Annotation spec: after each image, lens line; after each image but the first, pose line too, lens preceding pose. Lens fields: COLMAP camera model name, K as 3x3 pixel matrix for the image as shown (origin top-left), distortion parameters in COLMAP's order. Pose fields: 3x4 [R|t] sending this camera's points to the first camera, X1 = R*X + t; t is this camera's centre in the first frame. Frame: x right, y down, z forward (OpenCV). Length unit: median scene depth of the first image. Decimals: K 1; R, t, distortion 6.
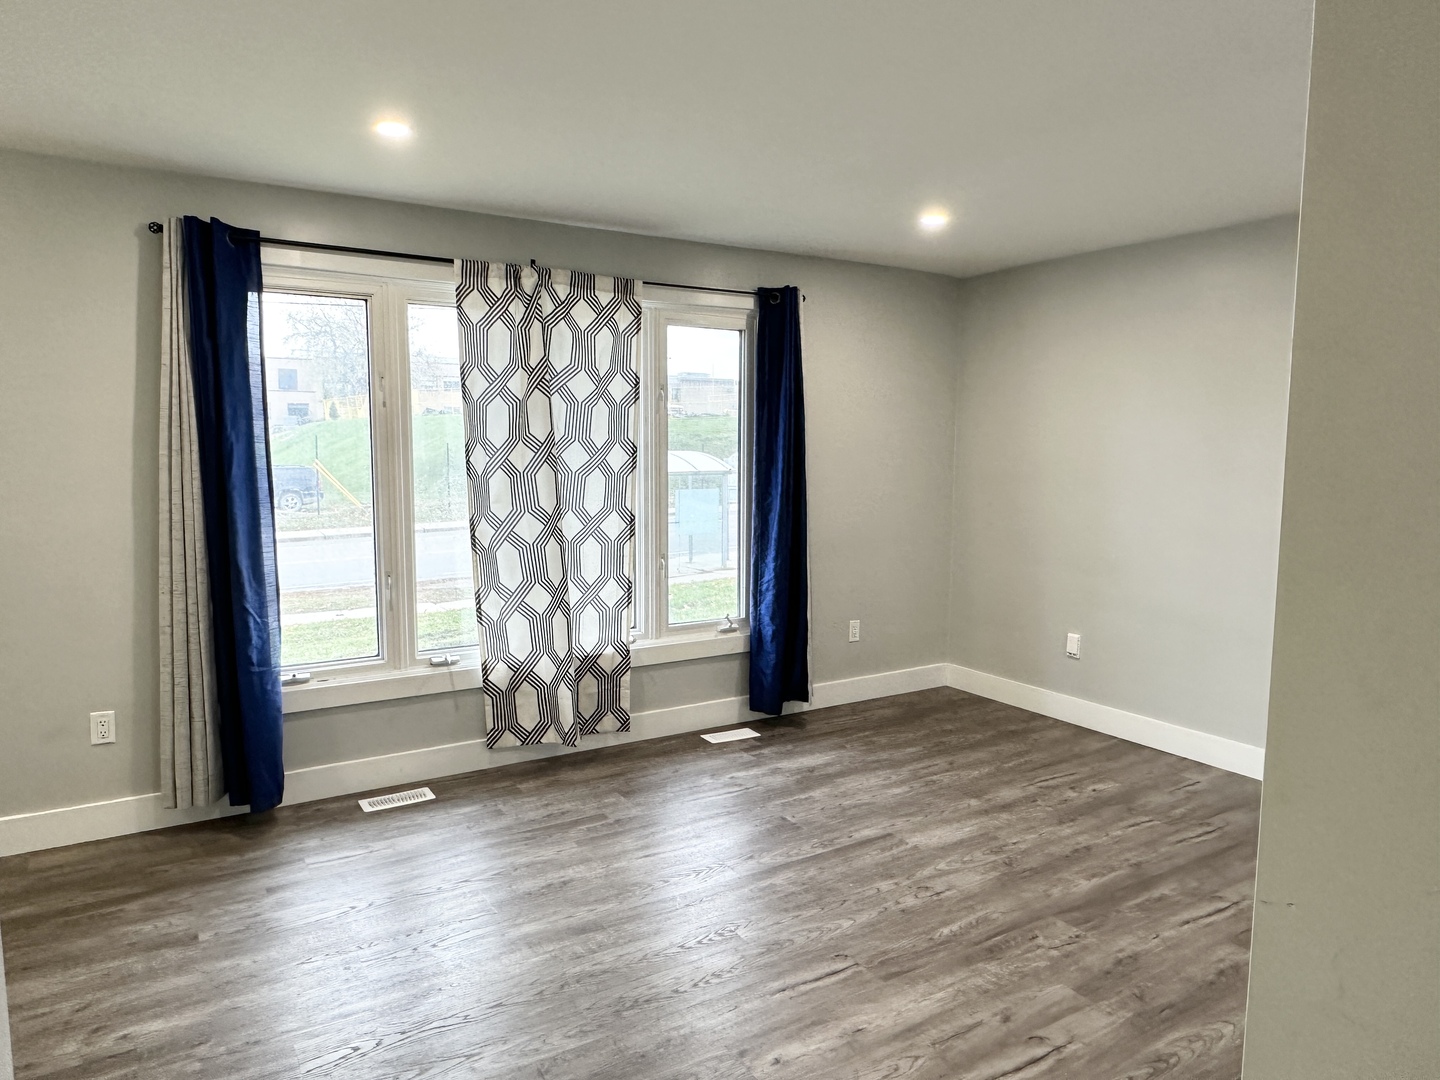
lens RADIAL K [[932.4, 0, 720.4], [0, 932.4, 551.8], [0, 0, 1]] dist [-0.007787, -0.001000]
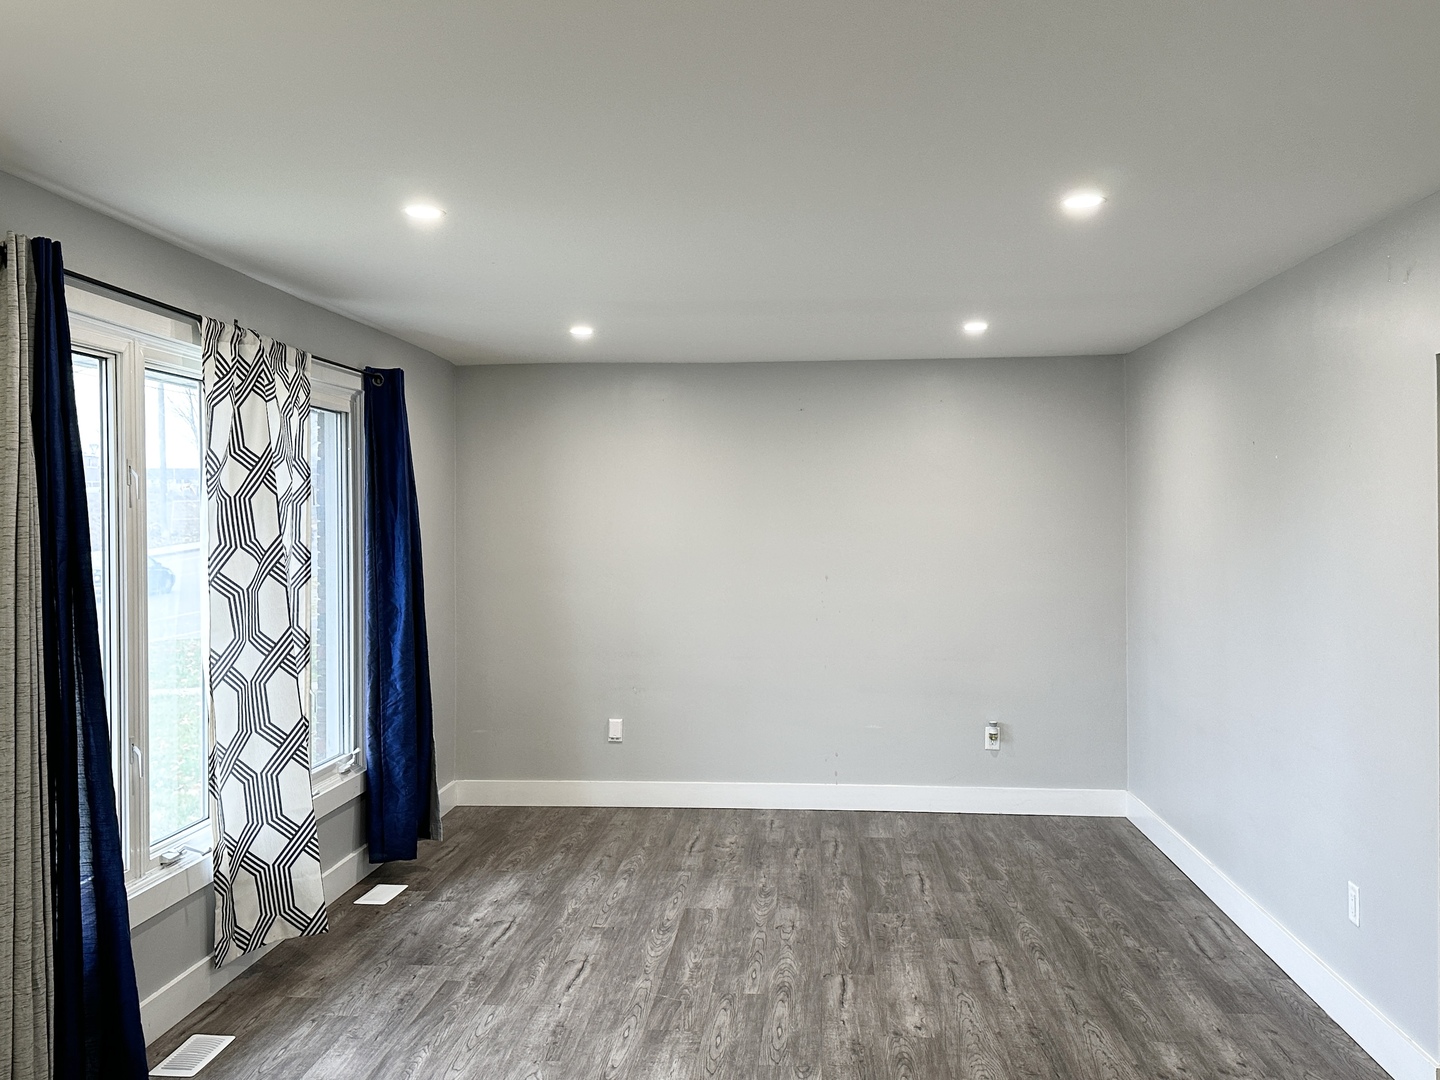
lens RADIAL K [[1244.7, 0, 717.0], [0, 1244.7, 535.1], [0, 0, 1]] dist [0.011675, -0.027279]
pose [[0.608039, -0.020471, 0.793643, -0.765420], [0.110591, 0.992105, -0.059138, -0.024004], [-0.786167, 0.123728, 0.605502, 0.059967]]
